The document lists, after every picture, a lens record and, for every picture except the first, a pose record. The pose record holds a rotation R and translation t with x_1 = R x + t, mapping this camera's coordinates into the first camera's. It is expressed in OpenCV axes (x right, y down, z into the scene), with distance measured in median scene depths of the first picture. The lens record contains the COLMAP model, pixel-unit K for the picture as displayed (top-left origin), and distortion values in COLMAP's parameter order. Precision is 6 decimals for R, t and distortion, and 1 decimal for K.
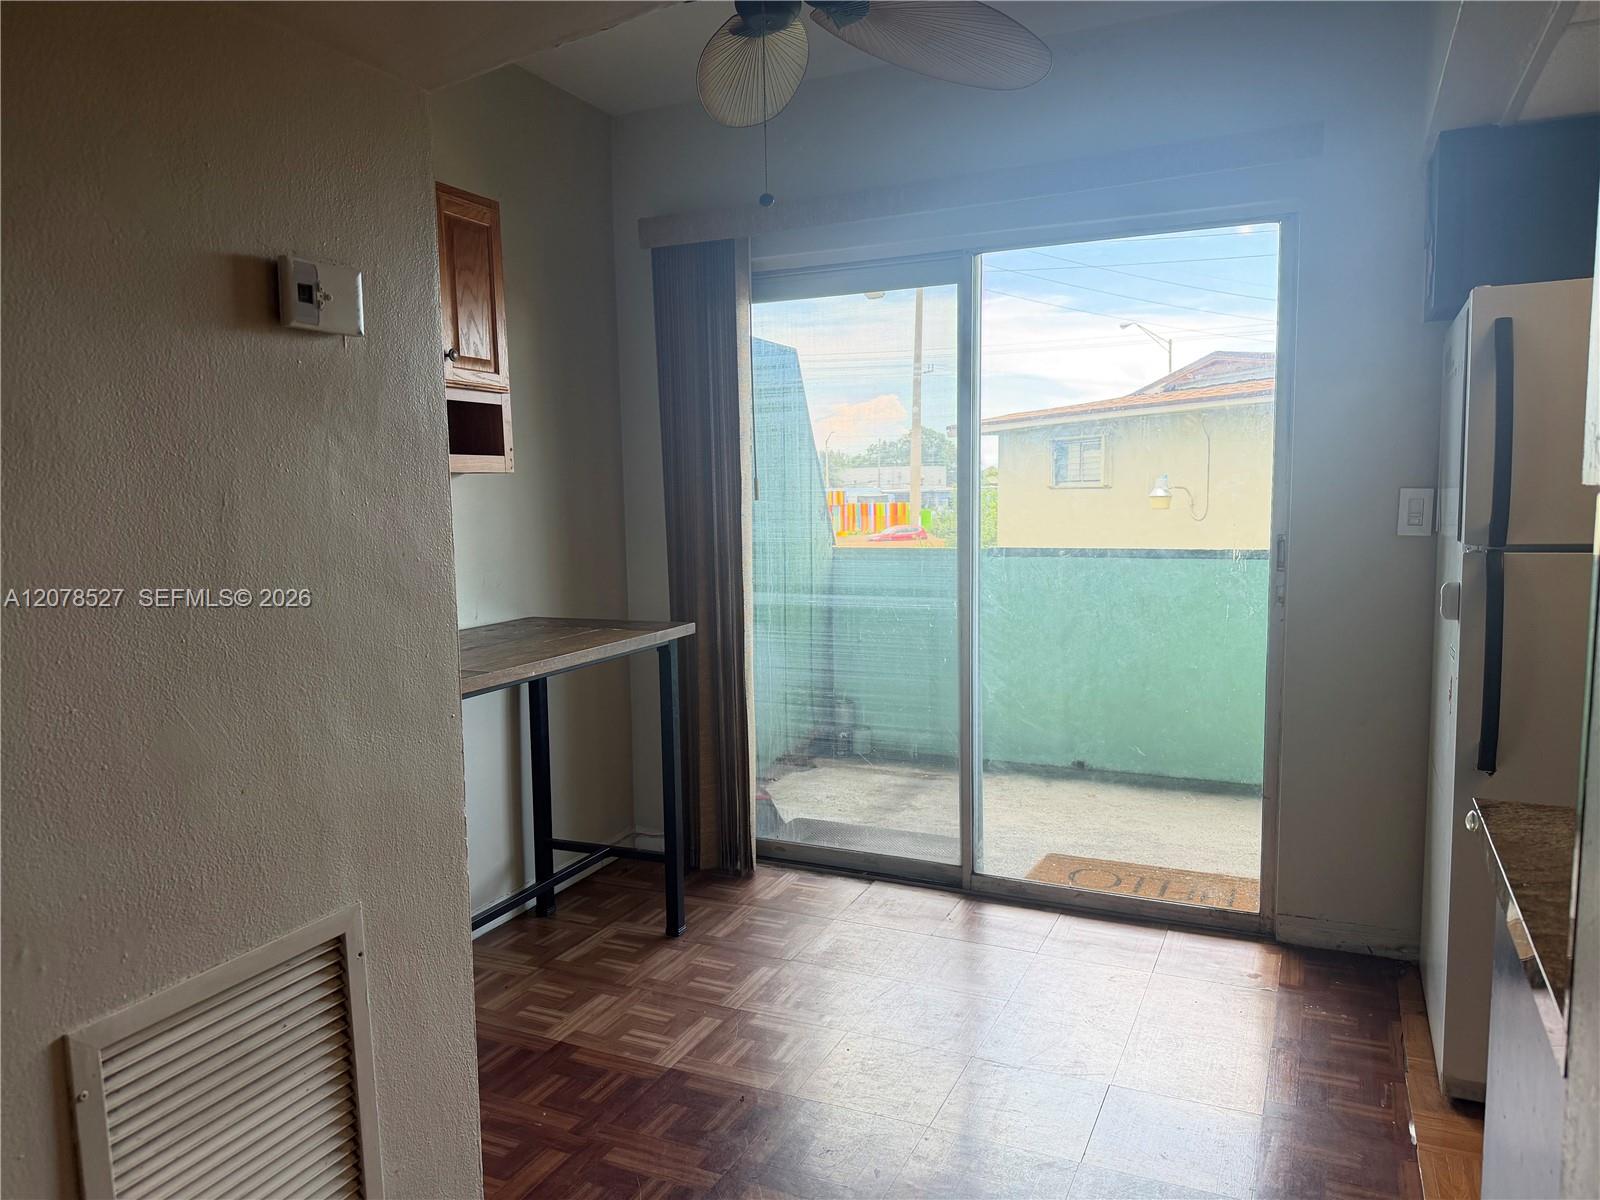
lens RADIAL K [[1111.1, 0, 800.3], [0, 1111.1, 604.0], [0, 0, 1]] dist [0.029401, -0.060189]
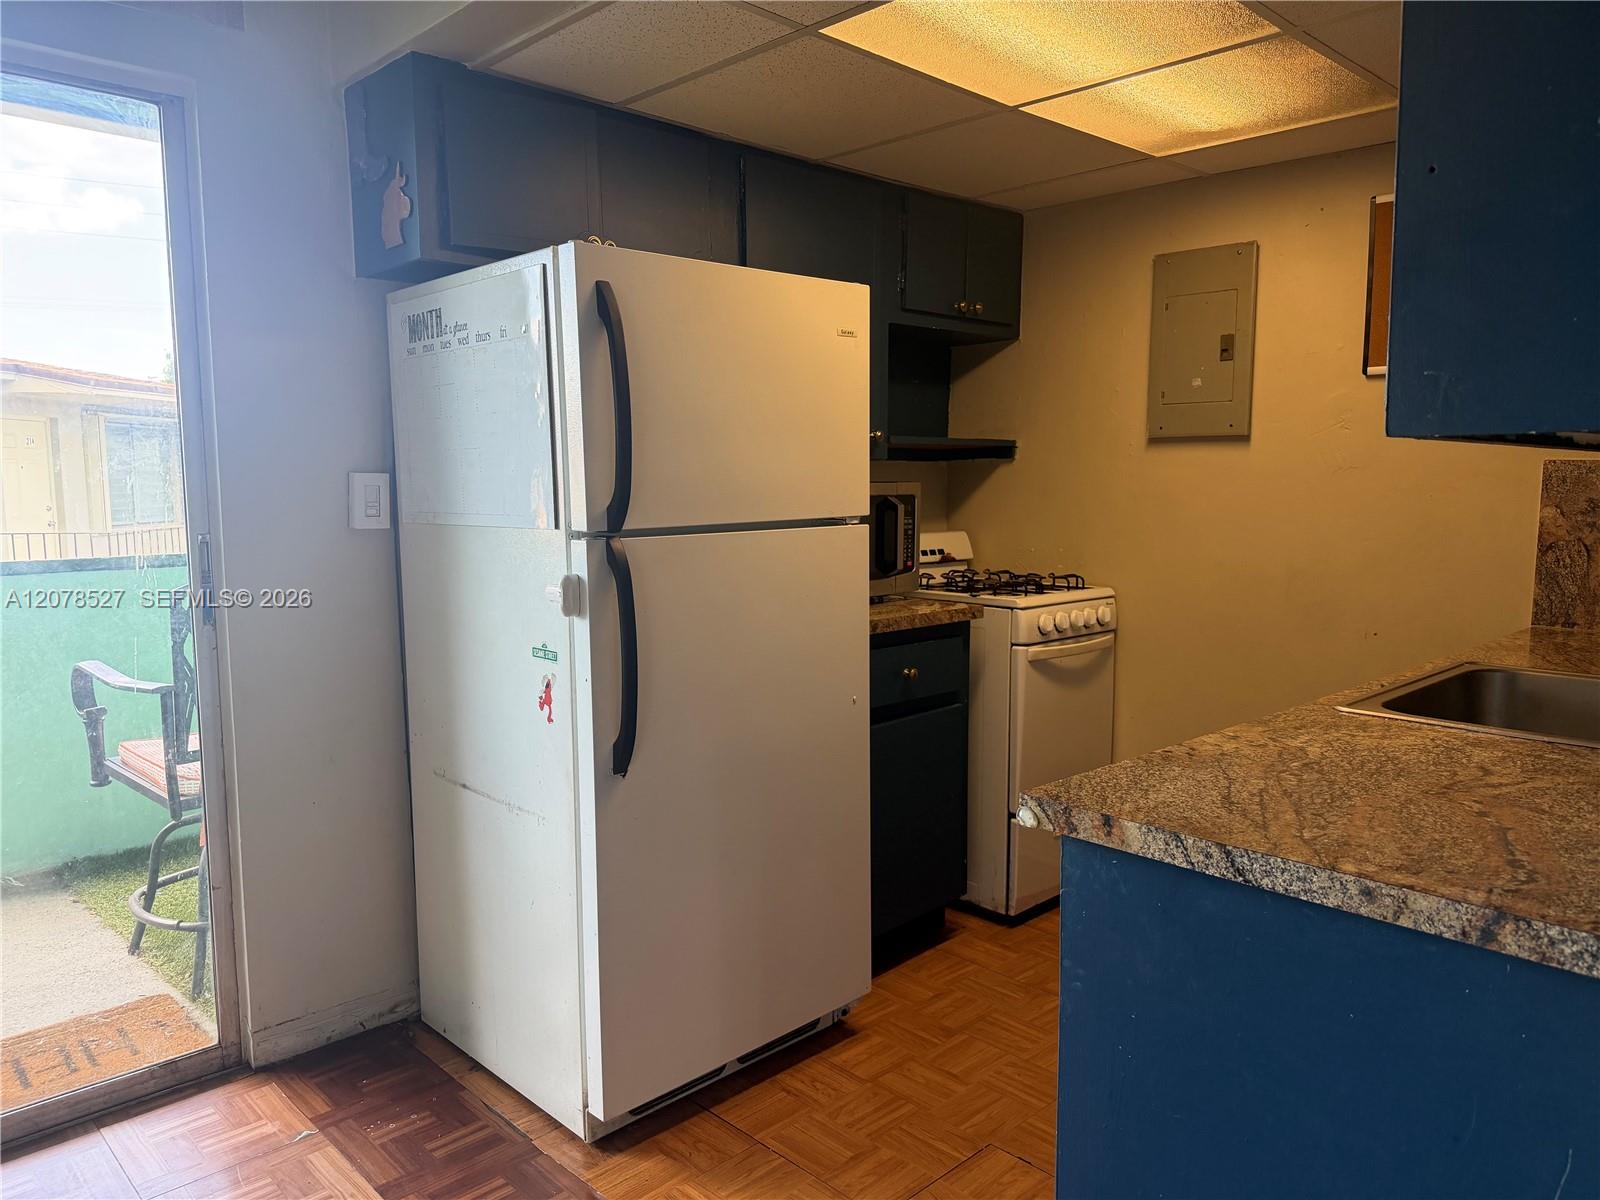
lens RADIAL K [[1111.1, 0, 797.3], [0, 1111.1, 599.5], [0, 0, 1]] dist [0.029401, -0.060189]
pose [[0.330120, -0.078669, 0.940655, -0.134581], [0.089835, 0.994616, 0.051655, -0.020197], [-0.939655, 0.067451, 0.335410, 0.371076]]
